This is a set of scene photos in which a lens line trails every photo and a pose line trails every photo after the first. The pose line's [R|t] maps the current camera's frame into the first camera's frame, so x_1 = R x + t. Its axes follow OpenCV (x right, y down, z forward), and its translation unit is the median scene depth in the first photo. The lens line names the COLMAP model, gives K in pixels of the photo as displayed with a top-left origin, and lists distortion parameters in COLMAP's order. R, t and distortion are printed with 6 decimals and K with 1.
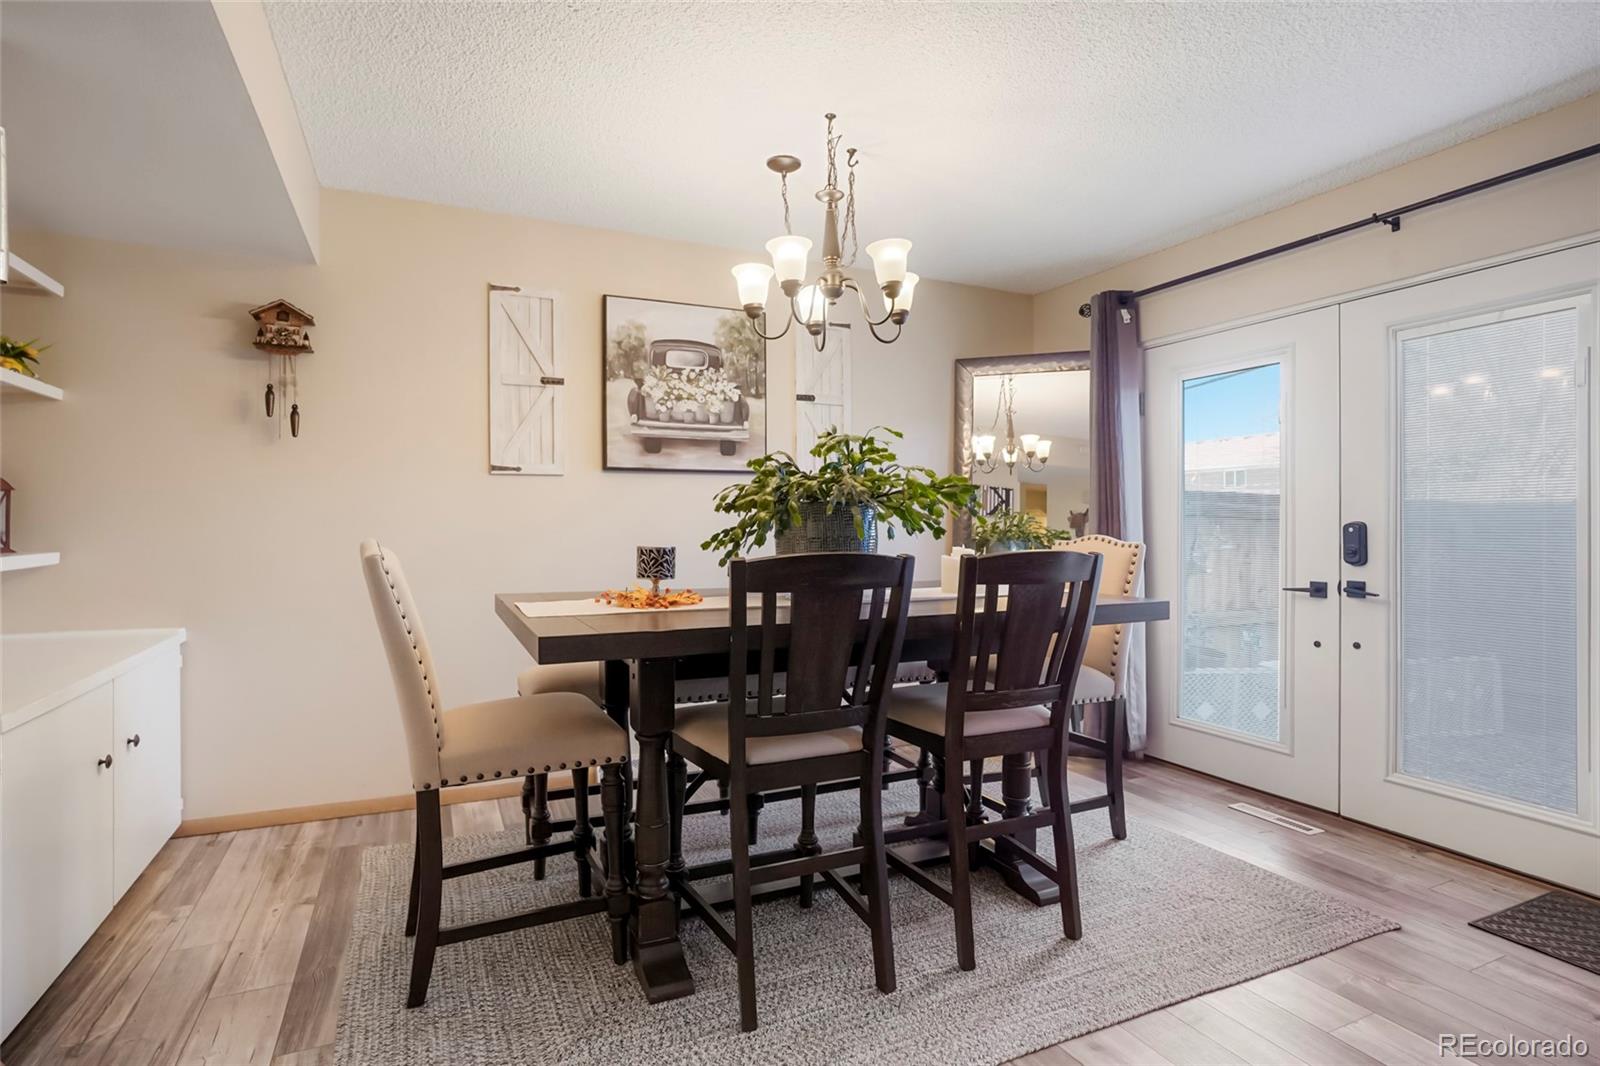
lens RADIAL K [[827.3, 0, 789.1], [0, 827.3, 529.8], [0, 0, 1]] dist [-0.053547, 0.034842]
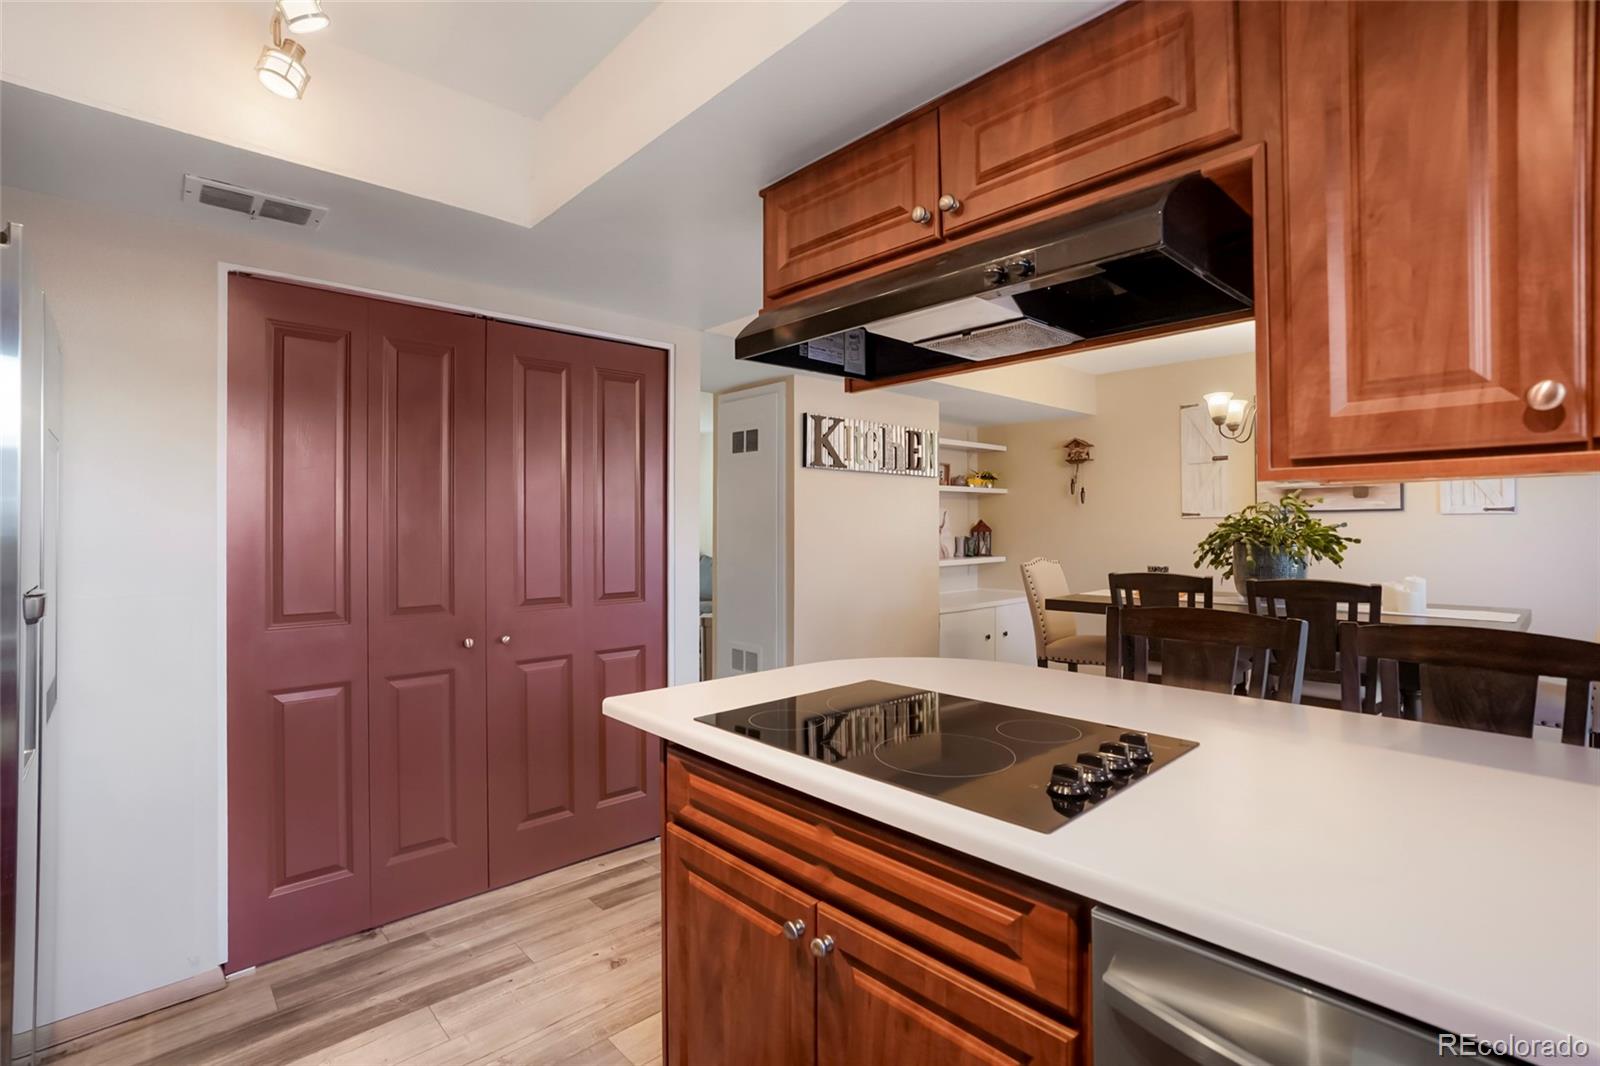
lens RADIAL K [[741.7, 0, 800.0], [0, 741.7, 533.0], [0, 0, 1]] dist [-0.129848, -0.000074]
pose [[0.317857, 0.006467, -0.948117, 0.910436], [-0.001063, 0.999979, 0.006465, -0.052185], [0.948138, -0.001047, 0.317857, -0.254931]]
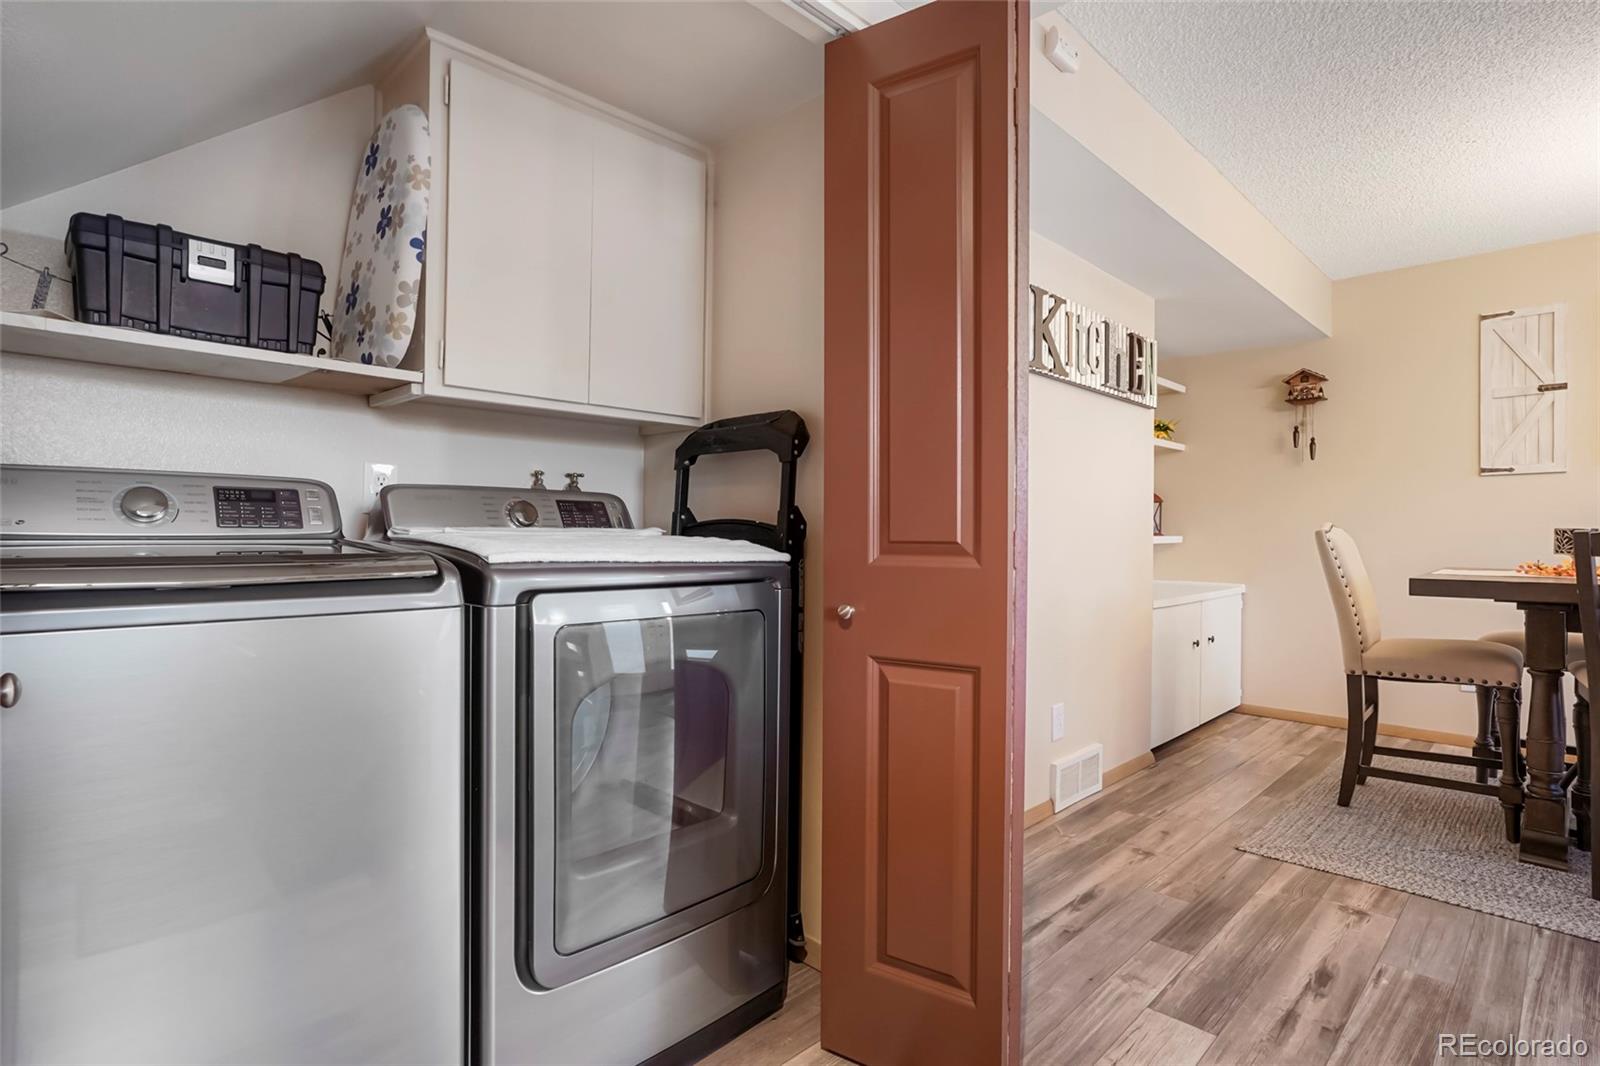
lens RADIAL K [[806.3, 0, 806.1], [0, 806.3, 539.5], [0, 0, 1]] dist [-0.054590, 0.032481]
pose [[0.365931, 0.006729, -0.930617, 0.397550], [-0.007081, 0.999965, 0.004446, 0.030914], [0.930615, 0.004963, 0.365966, -0.380464]]
